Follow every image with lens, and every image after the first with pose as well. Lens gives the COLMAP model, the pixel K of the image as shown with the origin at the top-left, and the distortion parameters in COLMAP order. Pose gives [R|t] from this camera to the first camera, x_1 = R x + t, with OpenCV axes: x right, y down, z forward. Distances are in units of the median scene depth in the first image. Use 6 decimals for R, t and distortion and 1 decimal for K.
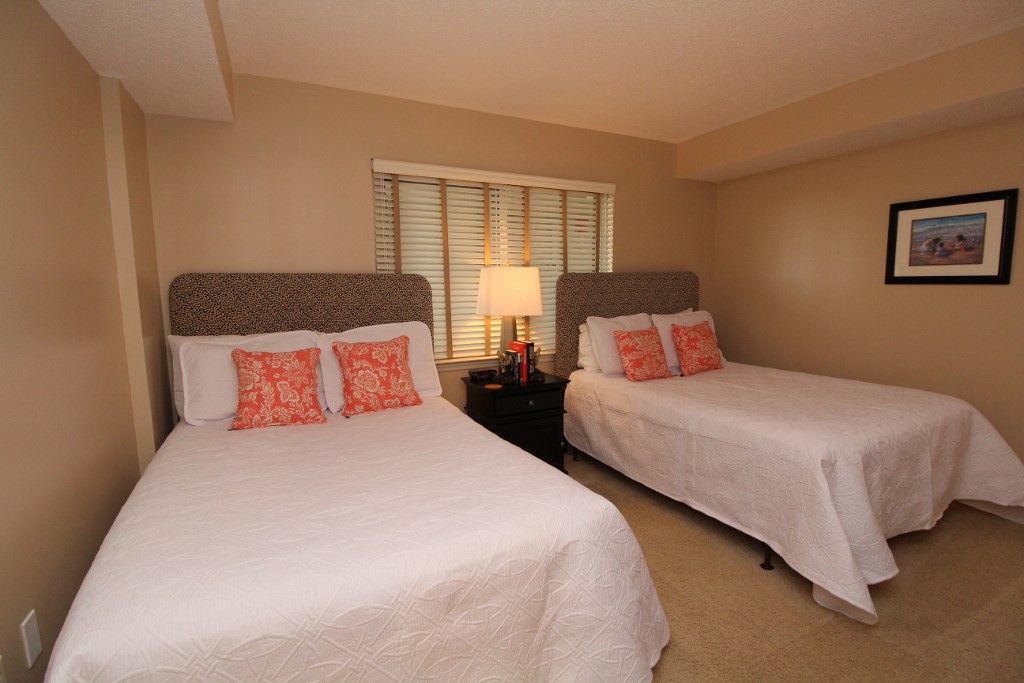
lens RADIAL K [[479.4, 0, 508.8], [0, 479.4, 339.4], [0, 0, 1]] dist [-0.003944, -0.000491]
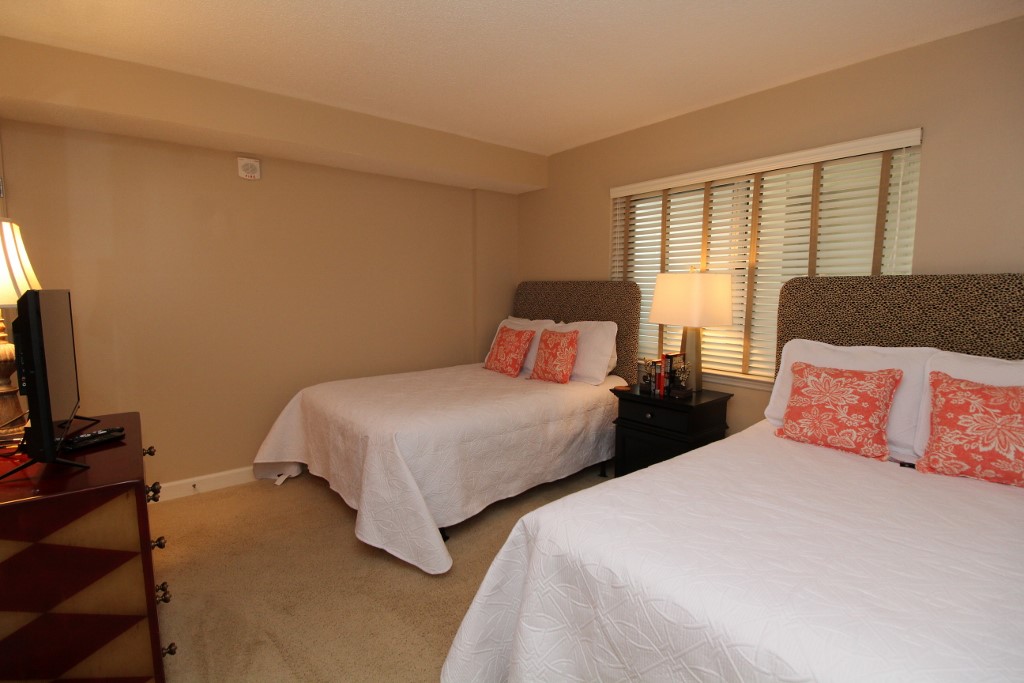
lens RADIAL K [[479.4, 0, 507.0], [0, 479.4, 339.0], [0, 0, 1]] dist [-0.003944, -0.000491]
pose [[0.216496, 0.115620, -0.969413, 0.810422], [-0.115310, 0.989040, 0.092209, -0.067413], [0.969450, 0.091820, 0.227455, 0.443326]]
